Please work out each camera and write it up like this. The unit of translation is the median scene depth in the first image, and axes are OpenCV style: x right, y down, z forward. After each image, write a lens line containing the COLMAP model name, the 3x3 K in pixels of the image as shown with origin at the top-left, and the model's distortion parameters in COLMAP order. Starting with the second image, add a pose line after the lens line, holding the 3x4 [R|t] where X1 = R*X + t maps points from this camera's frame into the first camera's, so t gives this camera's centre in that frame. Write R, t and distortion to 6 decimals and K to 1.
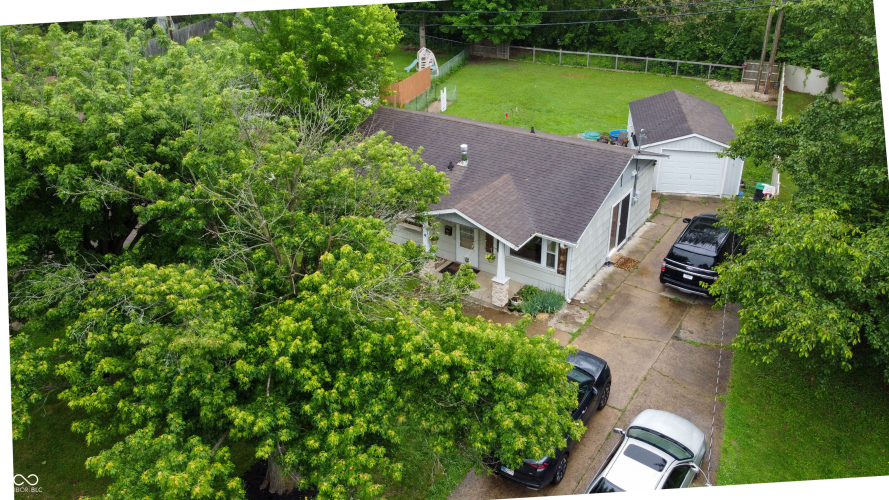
lens RADIAL K [[658.8, 0, 469.9], [0, 658.8, 215.2], [0, 0, 1]] dist [-0.000958, 0.000441]
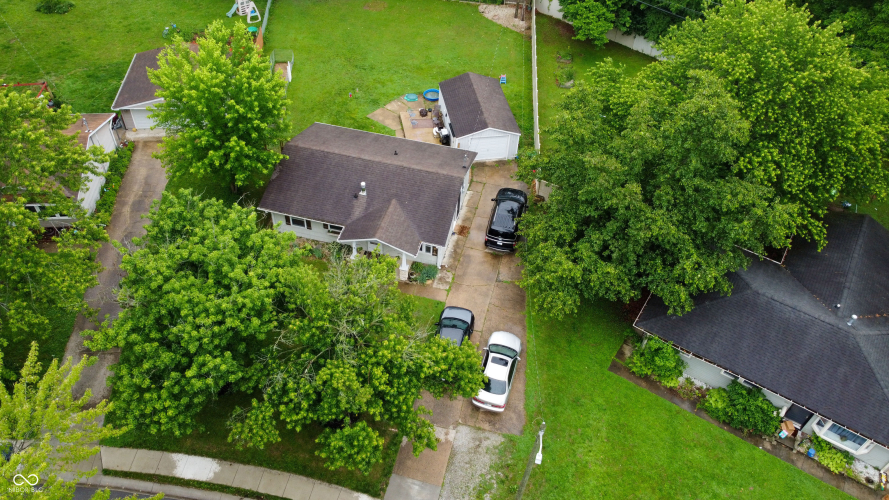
lens RADIAL K [[636.4, 0, 433.3], [0, 636.4, 247.3], [0, 0, 1]] dist [0.004215, -0.003141]
pose [[0.948352, -0.202211, 0.244417, -0.255610], [0.100278, 0.922084, 0.373773, -0.521741], [-0.300954, -0.329958, 0.894737, -0.489494]]
